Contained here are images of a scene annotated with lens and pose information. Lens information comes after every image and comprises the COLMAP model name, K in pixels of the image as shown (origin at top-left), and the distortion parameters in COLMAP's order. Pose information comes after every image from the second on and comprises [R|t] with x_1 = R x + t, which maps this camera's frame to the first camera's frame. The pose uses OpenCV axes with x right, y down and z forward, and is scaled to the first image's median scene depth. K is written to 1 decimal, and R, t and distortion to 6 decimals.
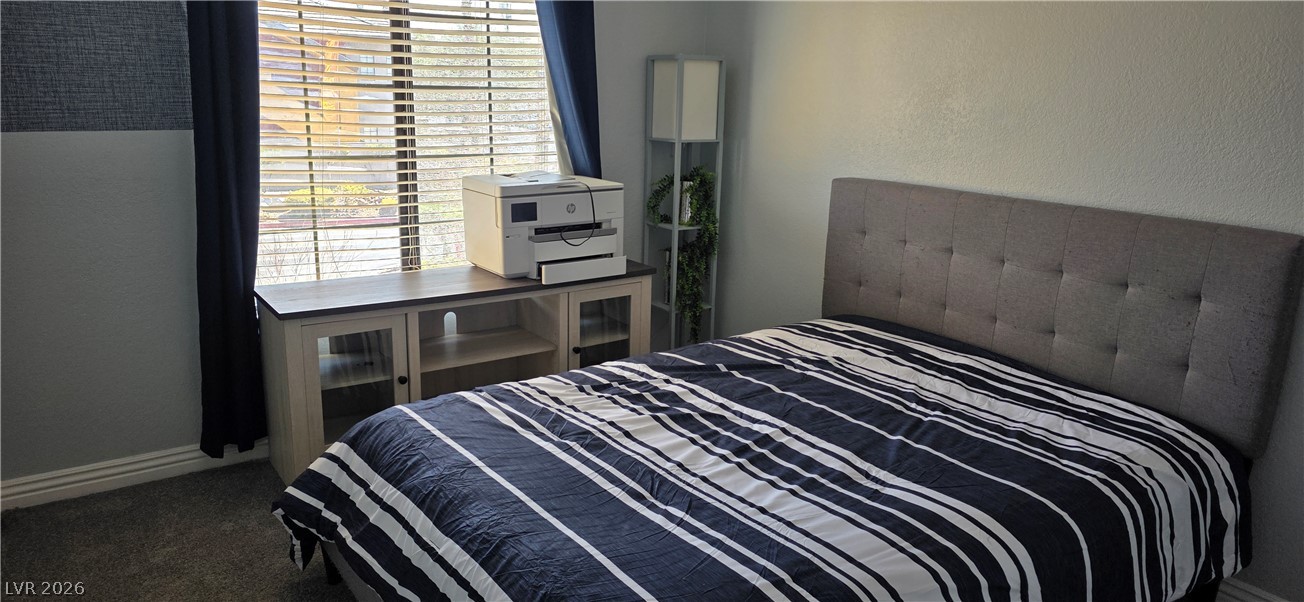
lens RADIAL K [[864.5, 0, 652.1], [0, 864.5, 299.5], [0, 0, 1]] dist [0.069184, -0.075288]
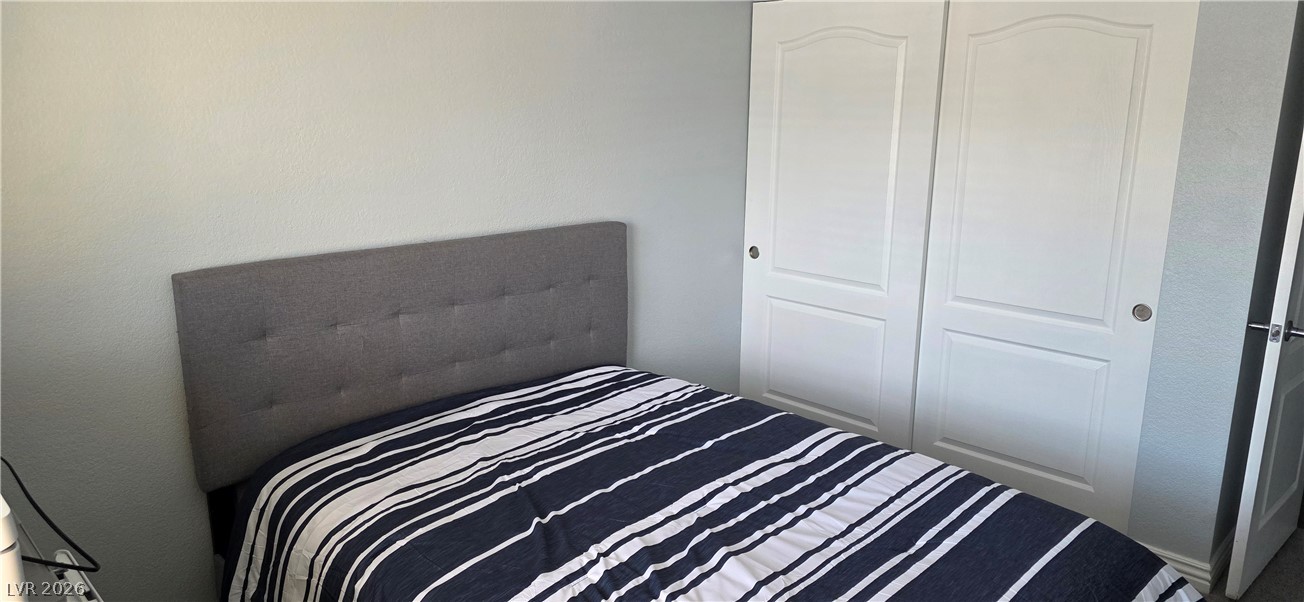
lens RADIAL K [[864.5, 0, 651.7], [0, 864.5, 301.2], [0, 0, 1]] dist [0.069184, -0.075288]
pose [[-0.167281, -0.251176, 0.953377, -0.681168], [0.226749, 0.931279, 0.285139, -0.327427], [-0.959480, 0.263876, -0.098832, 1.034449]]
